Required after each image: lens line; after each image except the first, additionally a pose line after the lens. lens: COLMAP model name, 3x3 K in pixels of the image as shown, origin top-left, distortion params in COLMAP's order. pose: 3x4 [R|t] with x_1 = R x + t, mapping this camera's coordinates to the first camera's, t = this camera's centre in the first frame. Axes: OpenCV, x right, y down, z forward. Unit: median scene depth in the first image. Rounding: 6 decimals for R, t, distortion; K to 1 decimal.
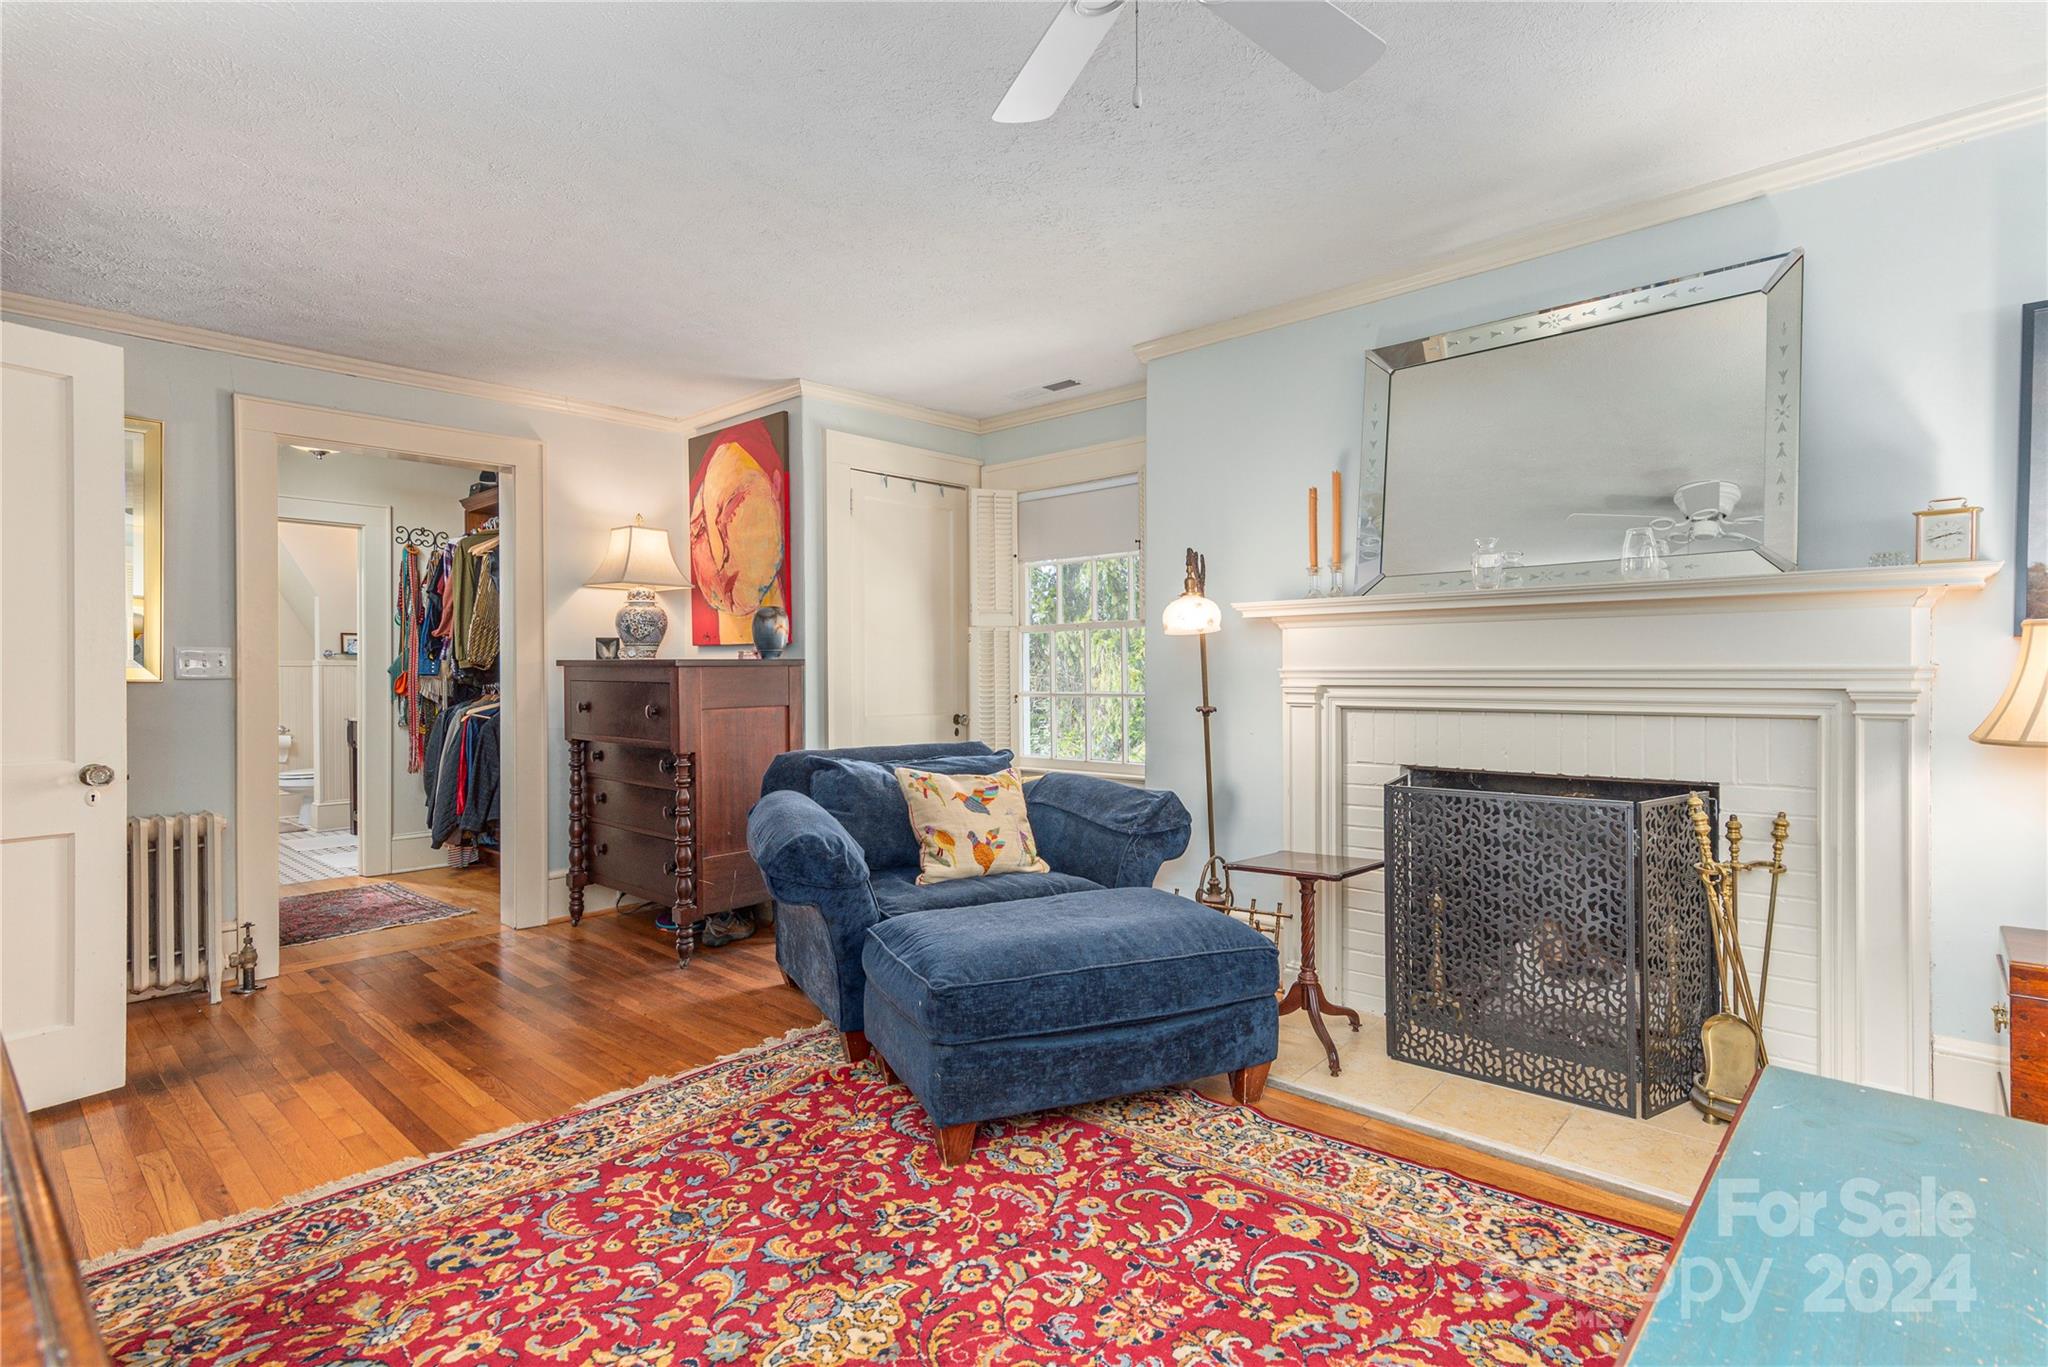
lens RADIAL K [[1003.5, 0, 1026.1], [0, 1003.5, 677.7], [0, 0, 1]] dist [0.004971, 0.000860]
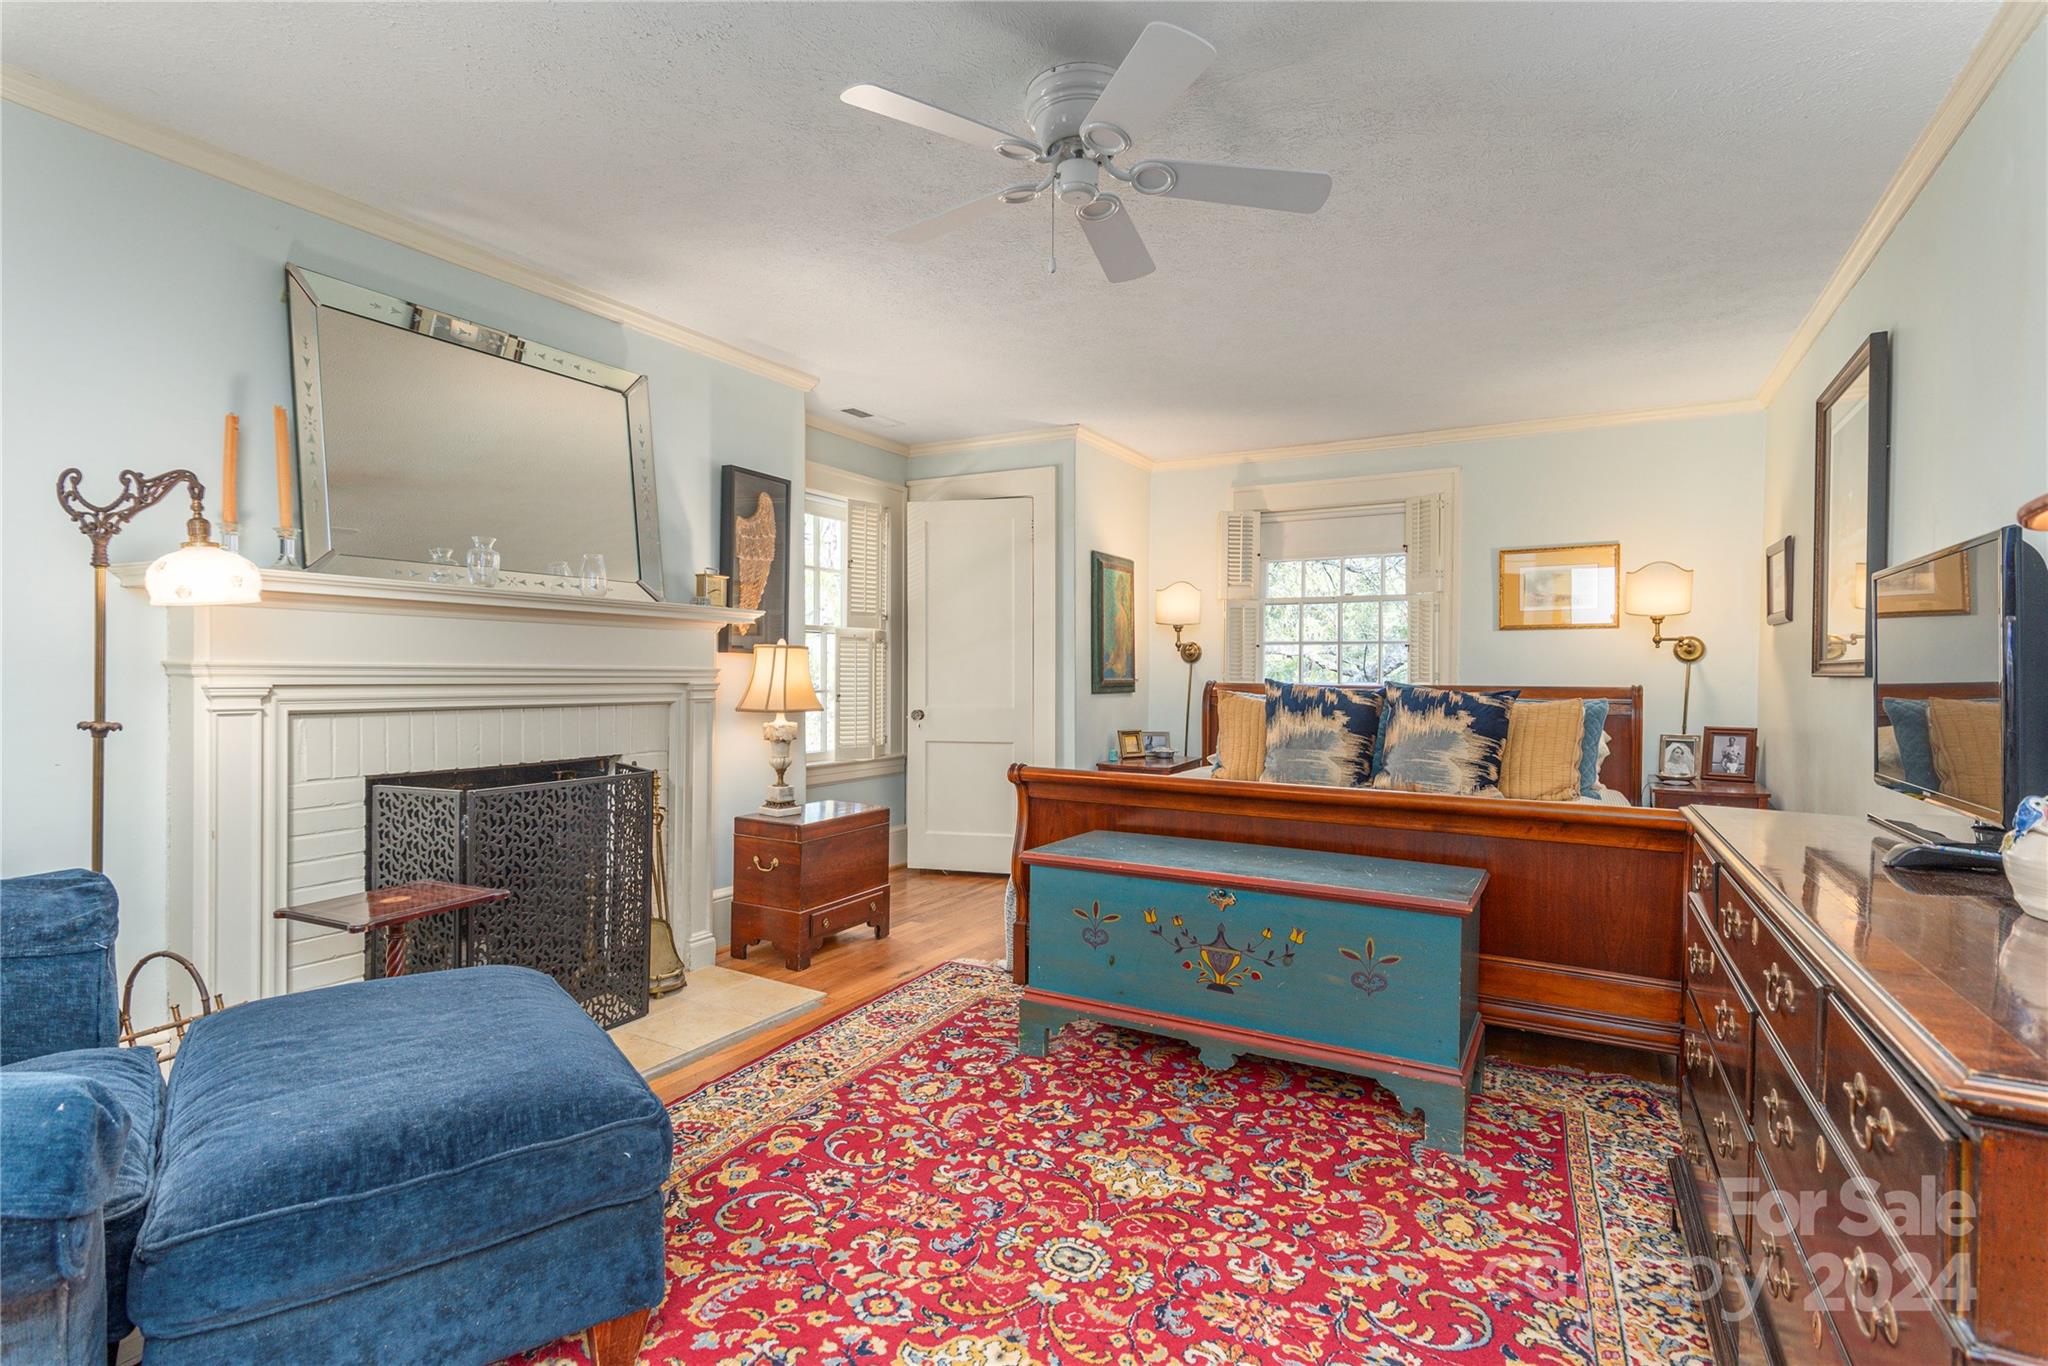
lens RADIAL K [[1003.5, 0, 1023.6], [0, 1003.5, 680.6], [0, 0, 1]] dist [0.004971, 0.000860]
pose [[-0.235035, -0.004425, 0.971977, -0.937942], [0.000322, 0.999989, 0.004630, 0.001196], [-0.971987, 0.001402, -0.235031, 1.020612]]
